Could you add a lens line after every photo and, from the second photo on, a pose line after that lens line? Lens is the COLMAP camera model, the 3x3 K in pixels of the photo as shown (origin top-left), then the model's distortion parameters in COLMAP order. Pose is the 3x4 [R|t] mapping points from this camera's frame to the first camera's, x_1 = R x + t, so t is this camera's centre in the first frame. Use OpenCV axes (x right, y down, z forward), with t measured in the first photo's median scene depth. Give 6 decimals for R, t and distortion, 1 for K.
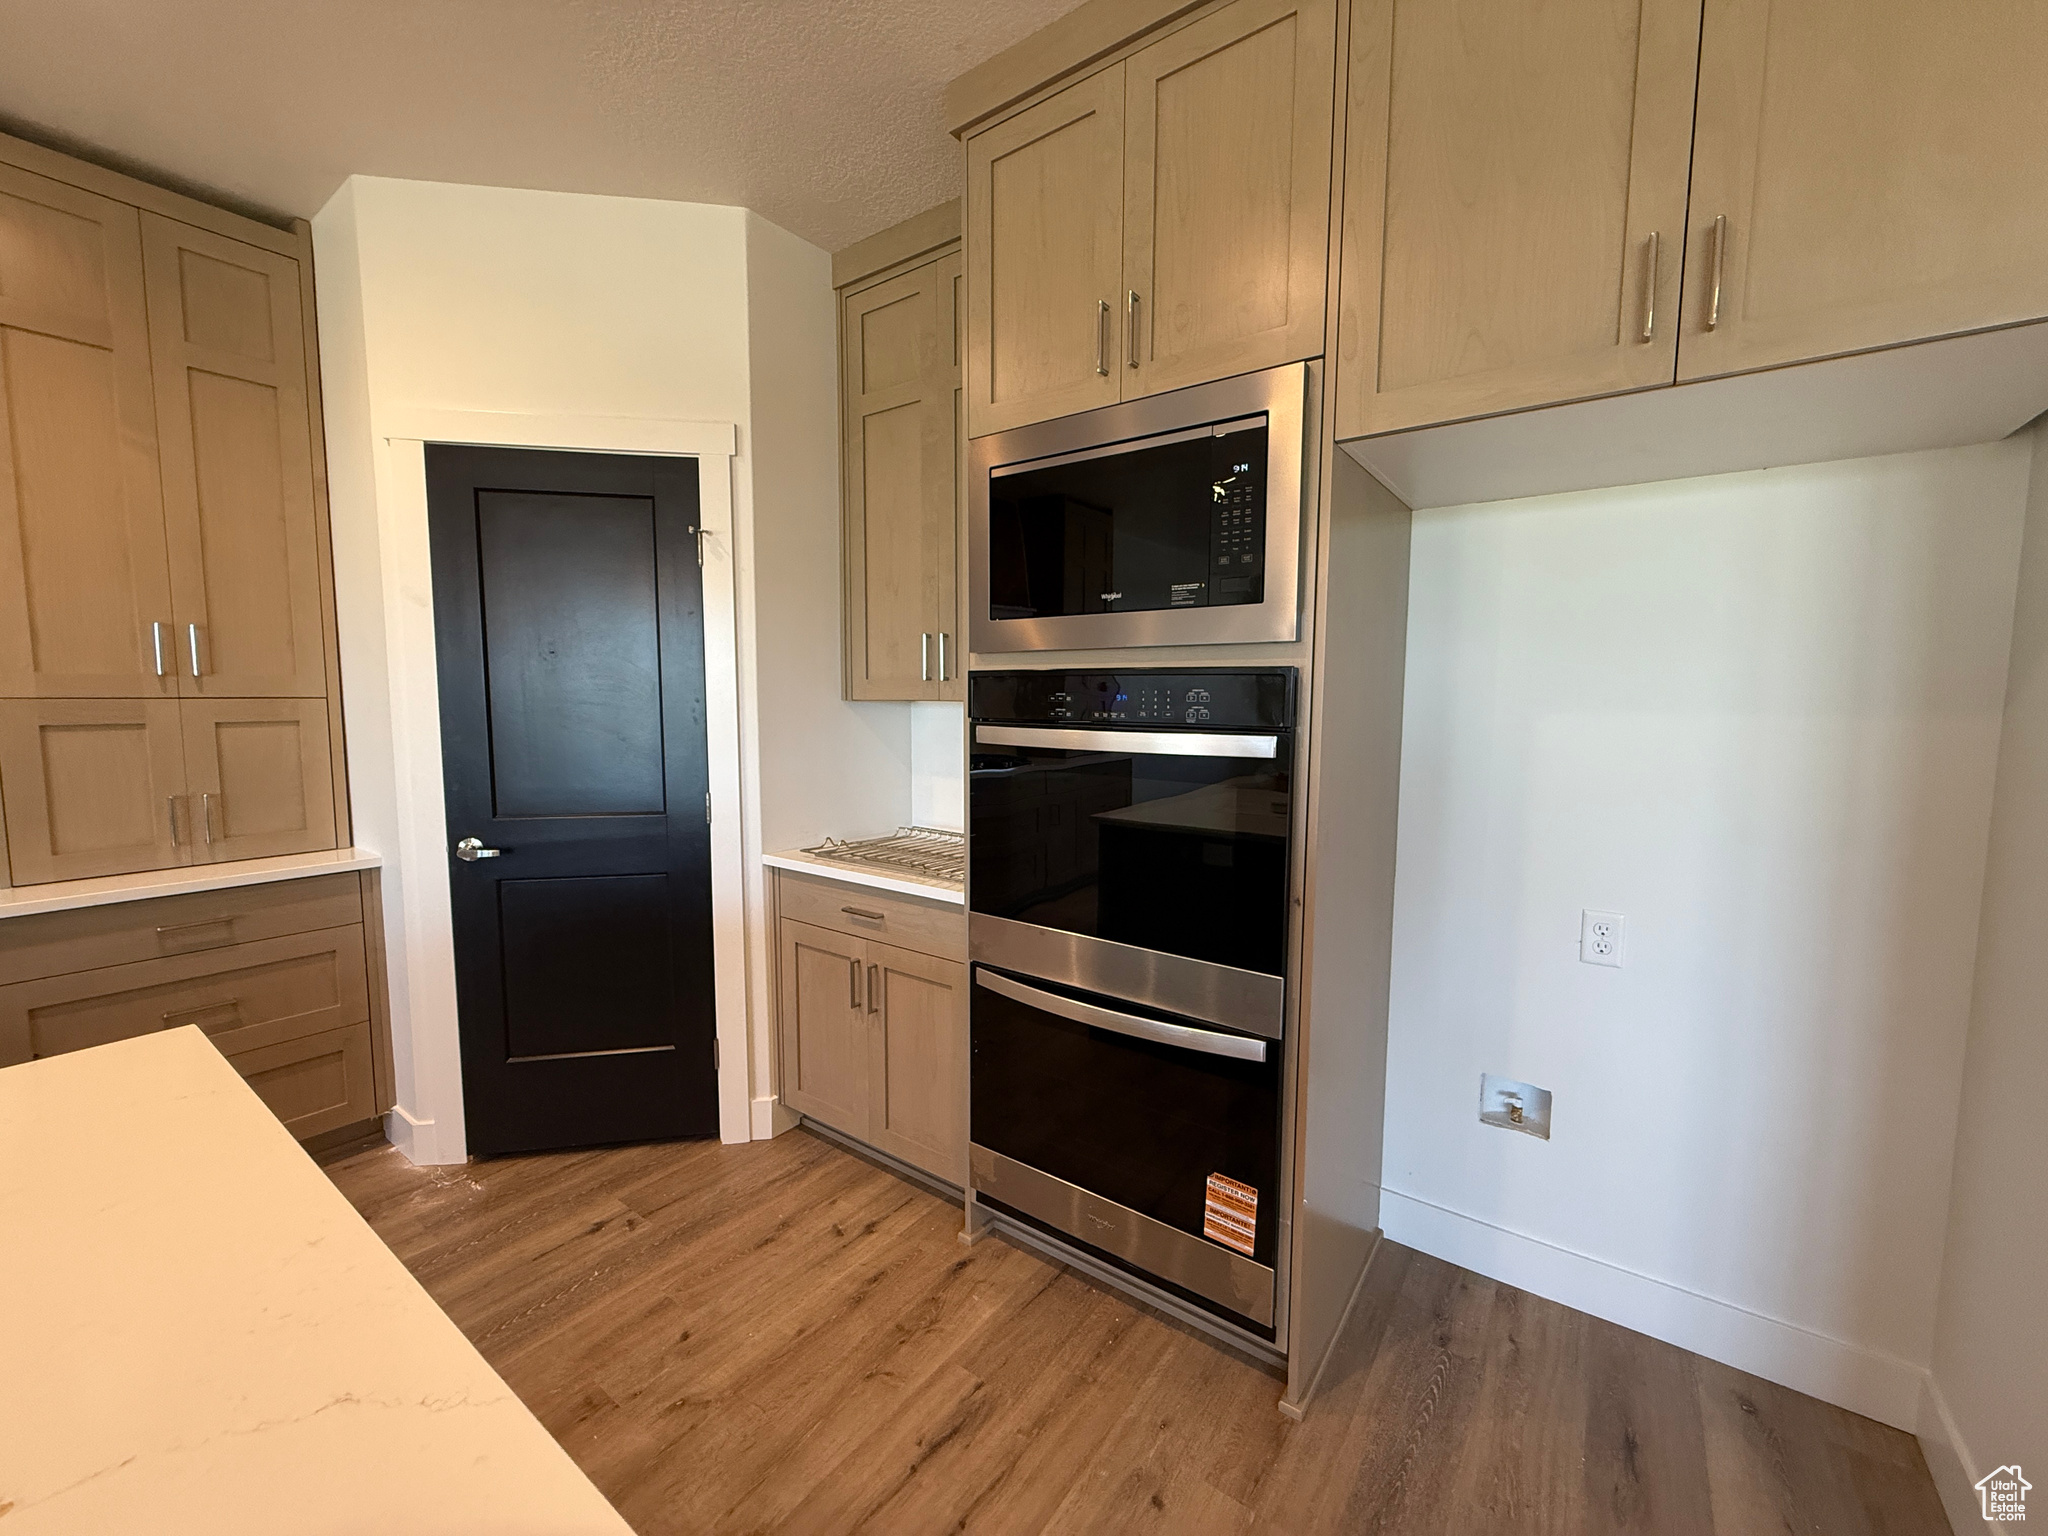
lens RADIAL K [[816.0, 0, 1020.6], [0, 816.0, 765.1], [0, 0, 1]] dist [-0.000242, 0.000109]
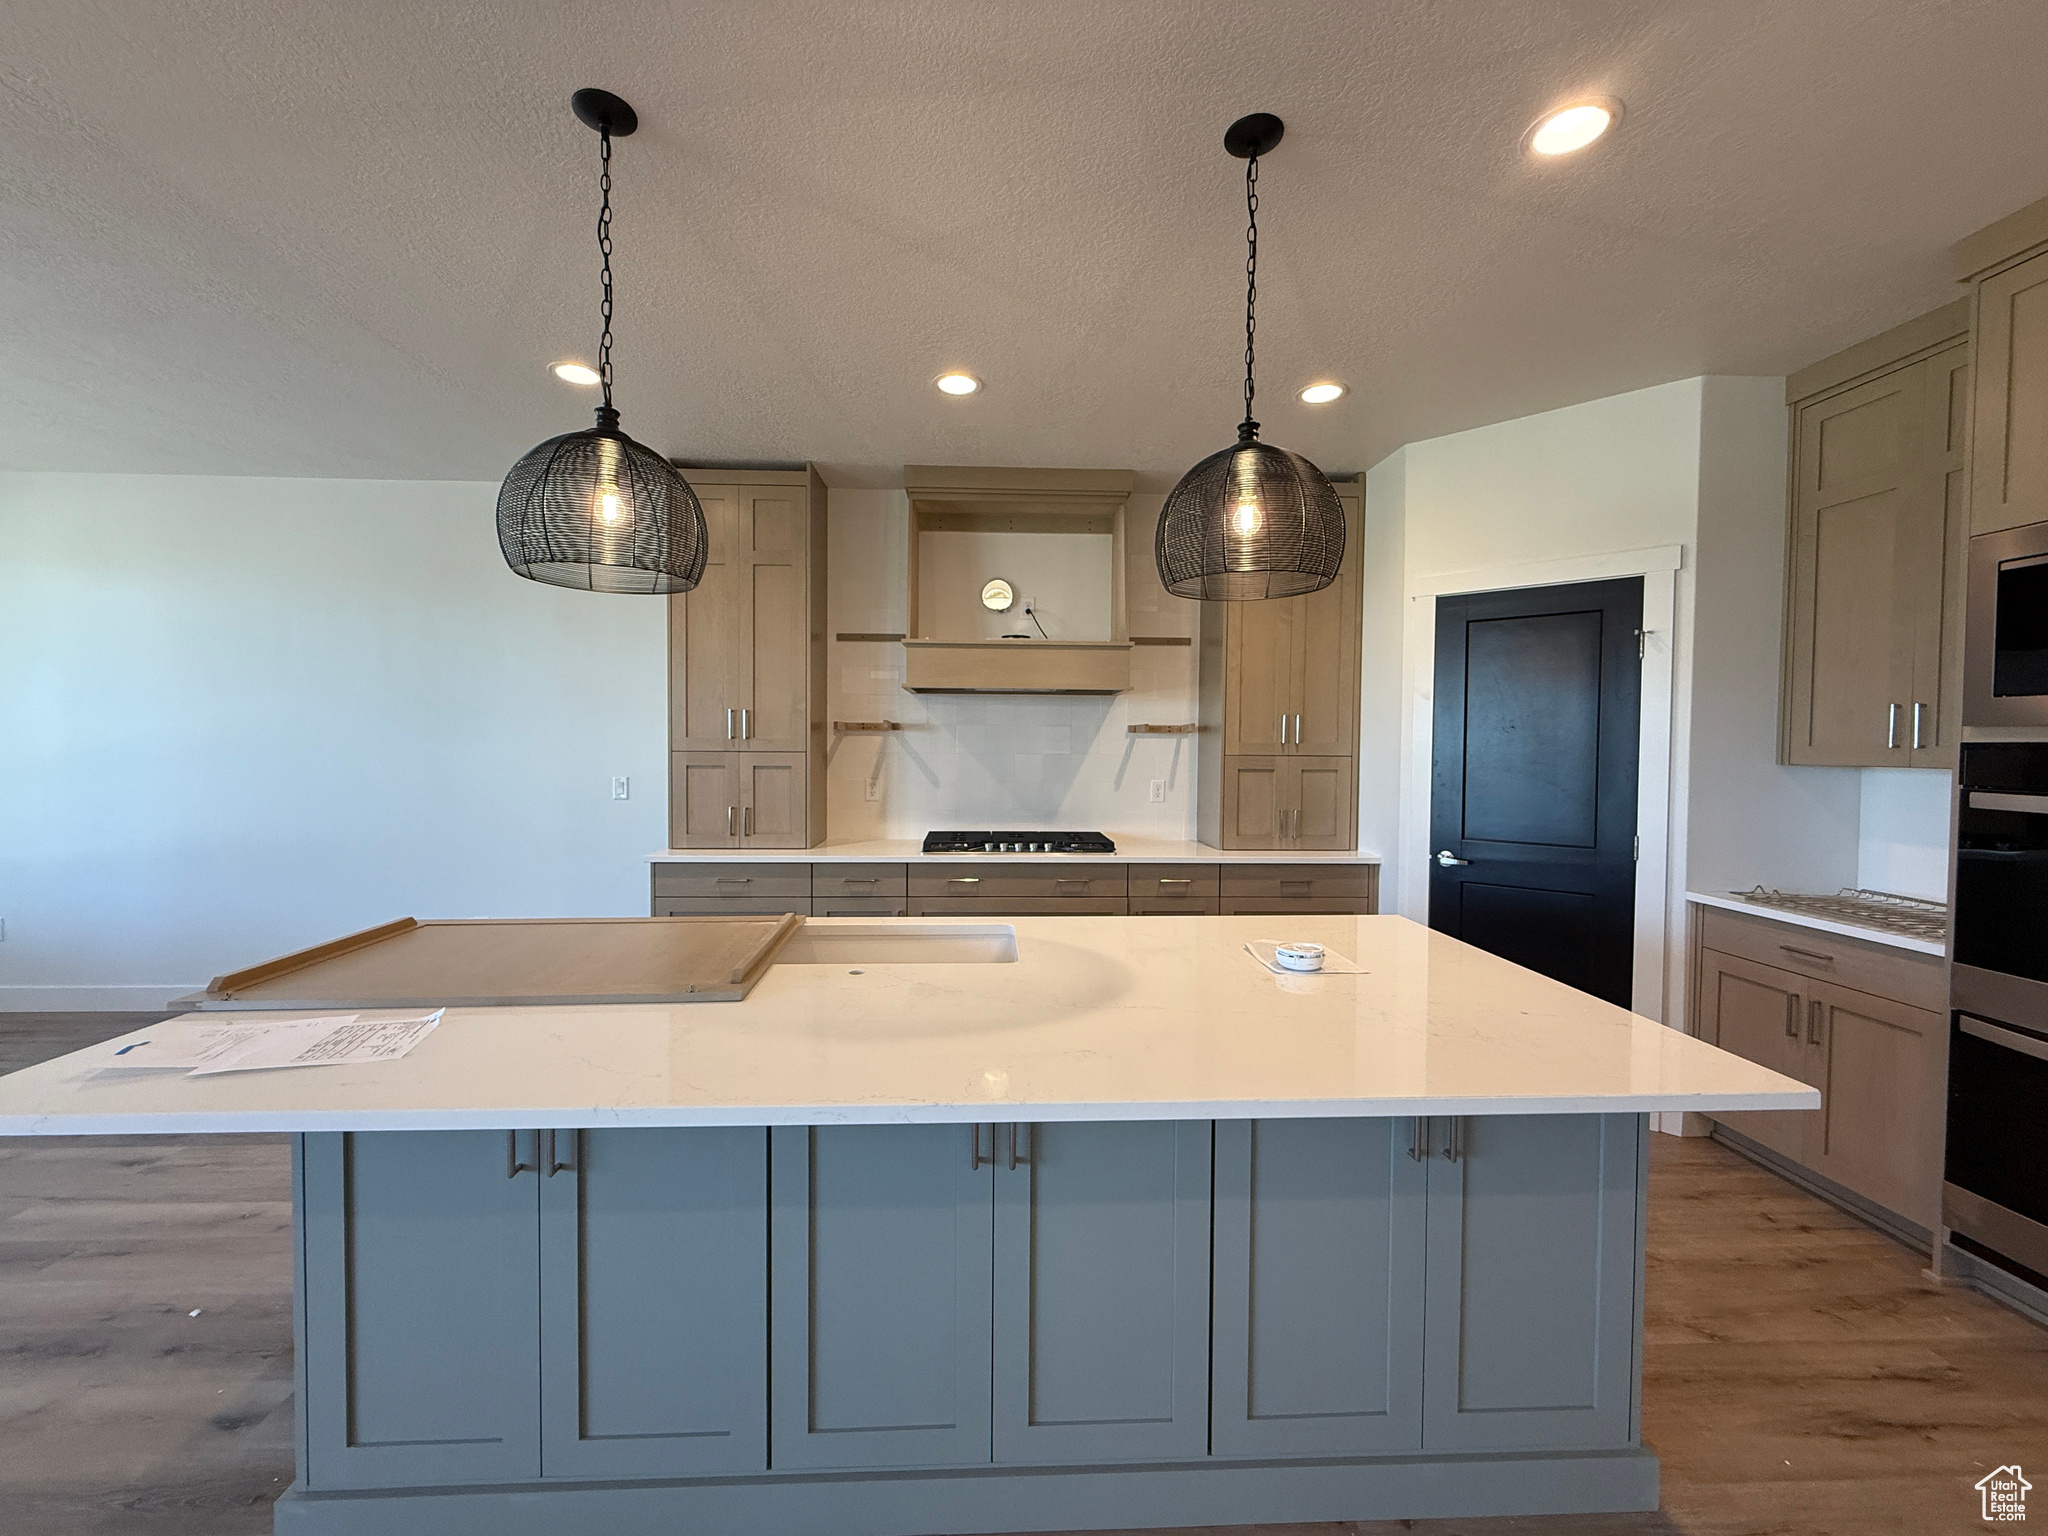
lens RADIAL K [[816.0, 0, 1014.8], [0, 816.0, 766.1], [0, 0, 1]] dist [-0.000242, 0.000109]
pose [[0.622801, 0.024168, -0.782007, 0.002770], [-0.075890, 0.996676, -0.029637, 0.038995], [0.778691, 0.077805, 0.622565, -0.575764]]
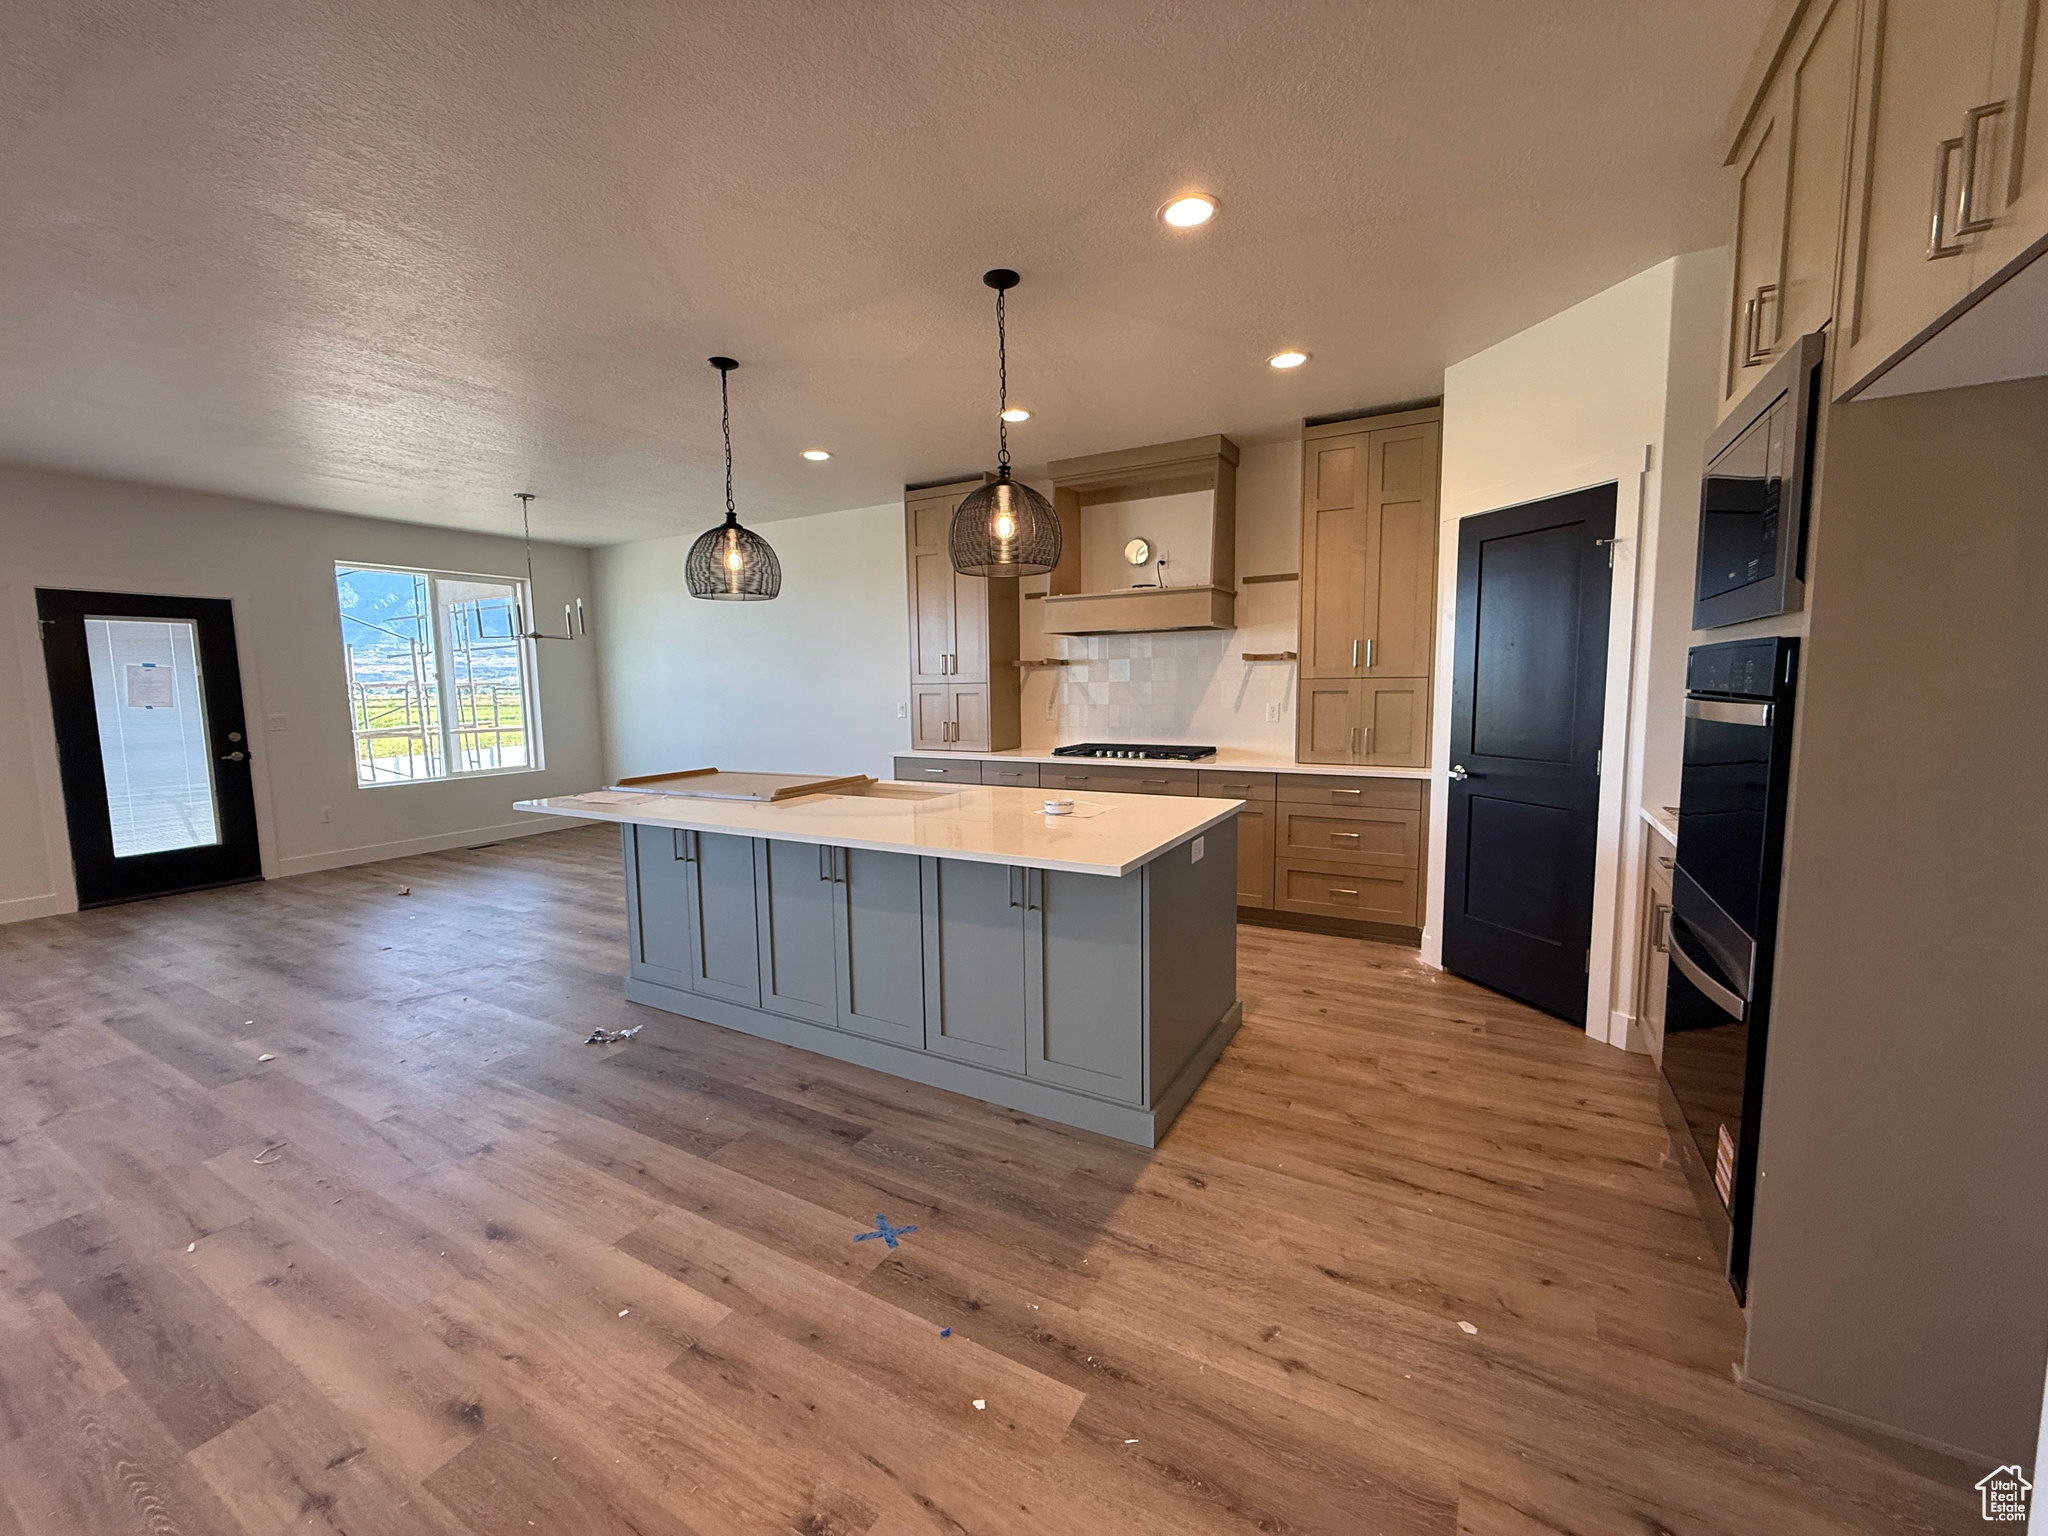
lens RADIAL K [[816.0, 0, 1011.5], [0, 816.0, 764.0], [0, 0, 1]] dist [-0.000242, 0.000109]
pose [[0.107674, 0.095855, -0.989554, 0.804024], [-0.073668, 0.993374, 0.088210, 0.011499], [0.991453, 0.063401, 0.114022, -0.037578]]
